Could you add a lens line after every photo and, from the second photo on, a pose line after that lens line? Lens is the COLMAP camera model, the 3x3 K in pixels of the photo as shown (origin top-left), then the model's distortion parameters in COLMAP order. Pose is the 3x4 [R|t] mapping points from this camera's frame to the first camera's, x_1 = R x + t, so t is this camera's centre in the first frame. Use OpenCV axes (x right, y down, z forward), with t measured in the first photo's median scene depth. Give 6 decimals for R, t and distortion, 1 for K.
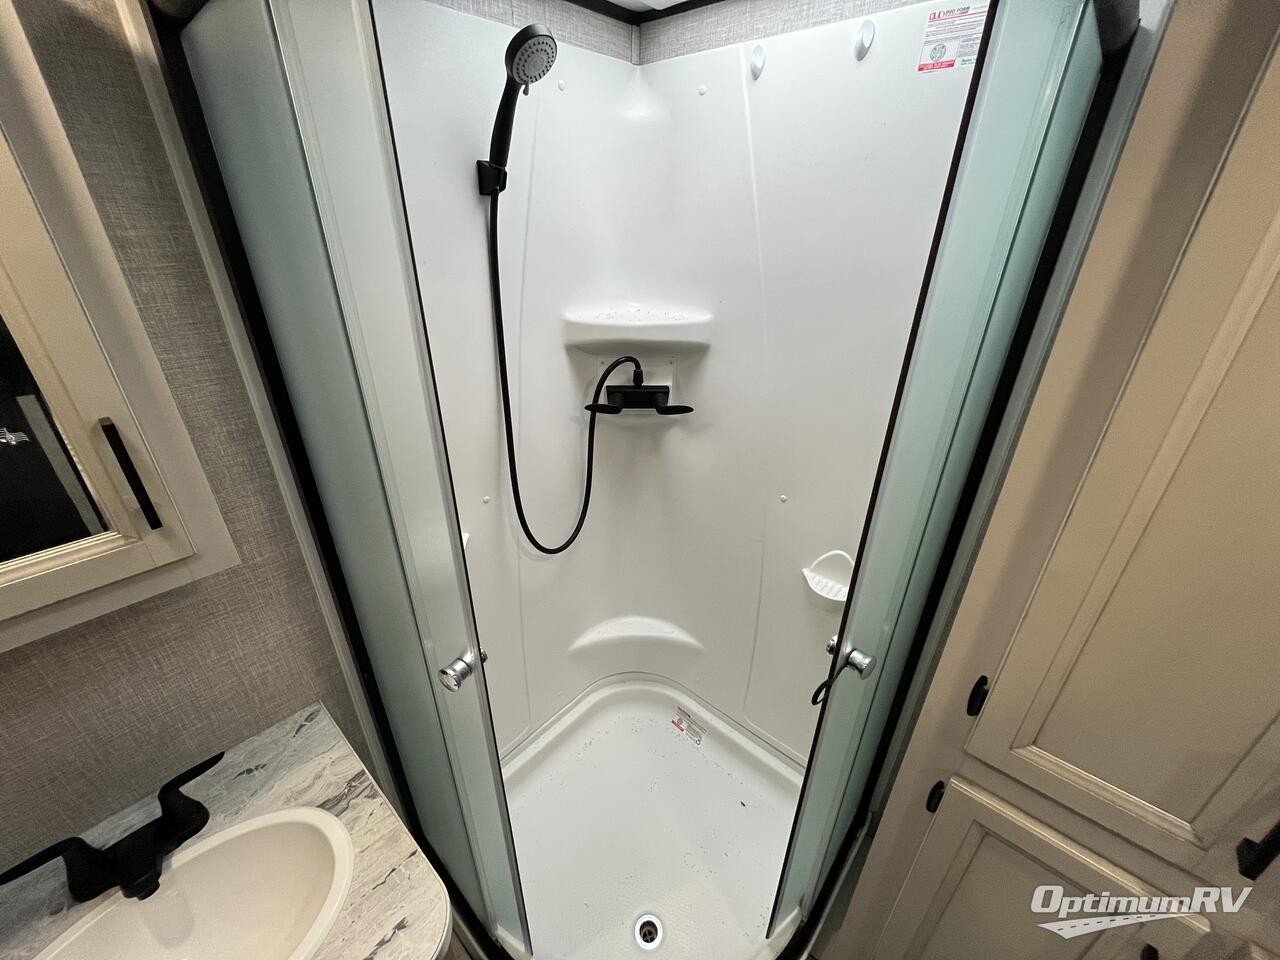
lens RADIAL K [[515.2, 0, 637.5], [0, 515.2, 483.3], [0, 0, 1]] dist [-0.002123, -0.000864]
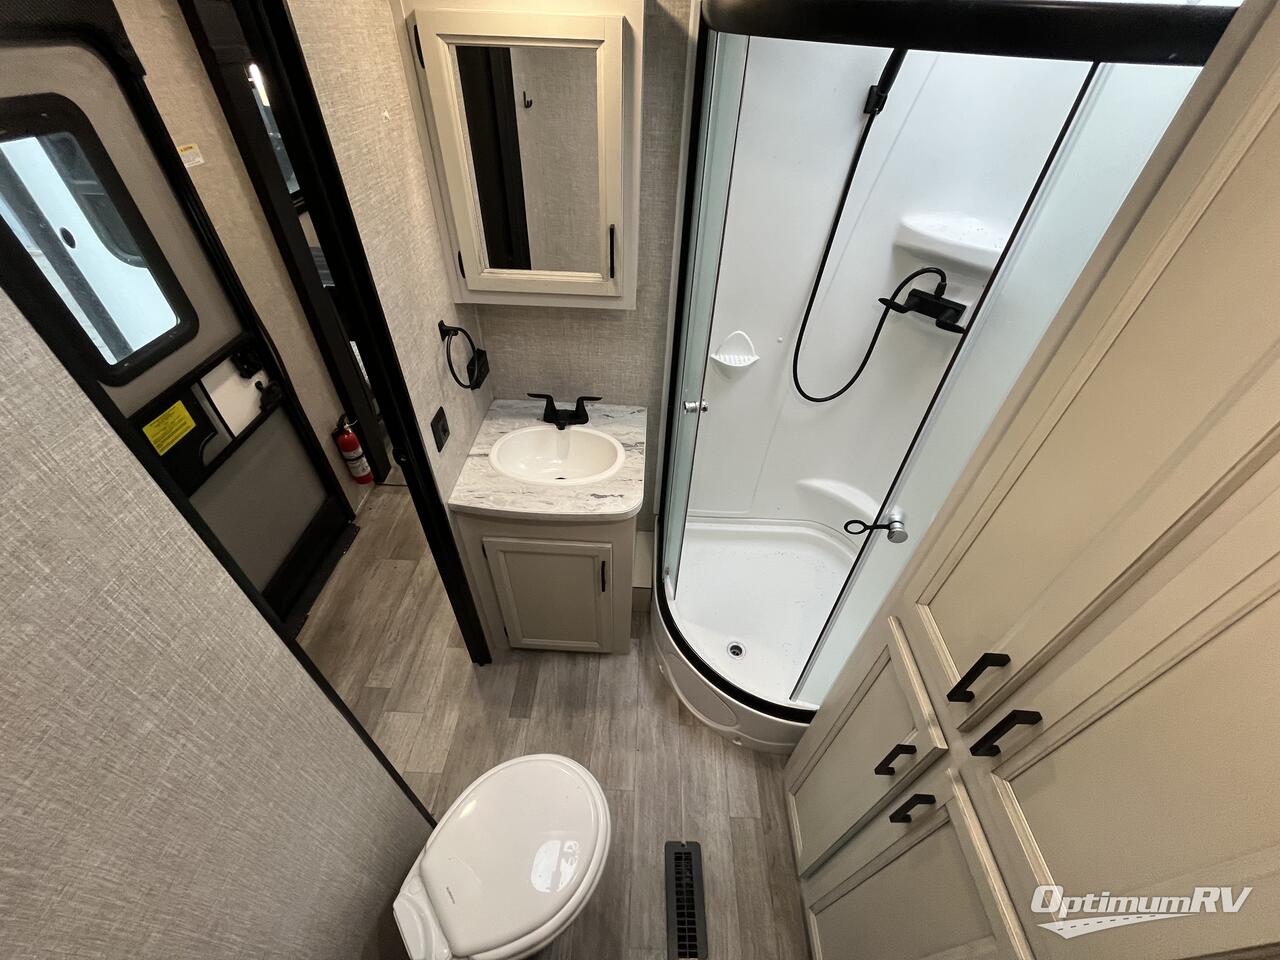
lens RADIAL K [[515.2, 0, 637.5], [0, 515.2, 483.3], [0, 0, 1]] dist [-0.002123, -0.000864]
pose [[0.640404, 0.523068, -0.562389, 0.566392], [-0.368684, 0.851723, 0.372345, -0.019603], [0.673762, -0.031108, 0.738294, -0.409779]]
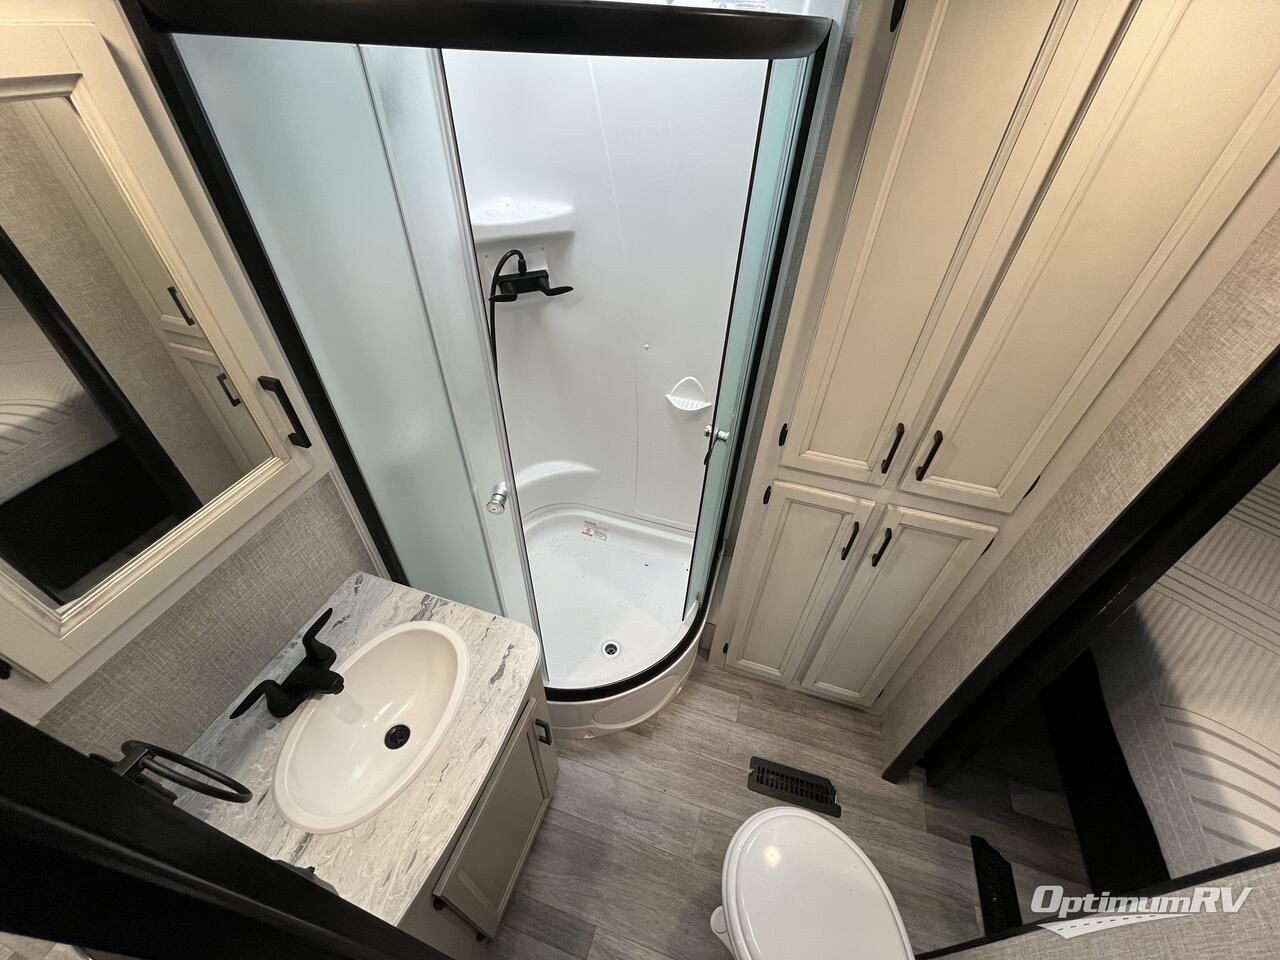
lens RADIAL K [[517.0, 0, 640.6], [0, 517.0, 482.5], [0, 0, 1]] dist [-0.001732, -0.000169]
pose [[0.912280, -0.258767, 0.317466, -0.337128], [0.161300, 0.939480, 0.302256, -0.064269], [-0.376467, -0.224535, 0.898808, -0.402640]]
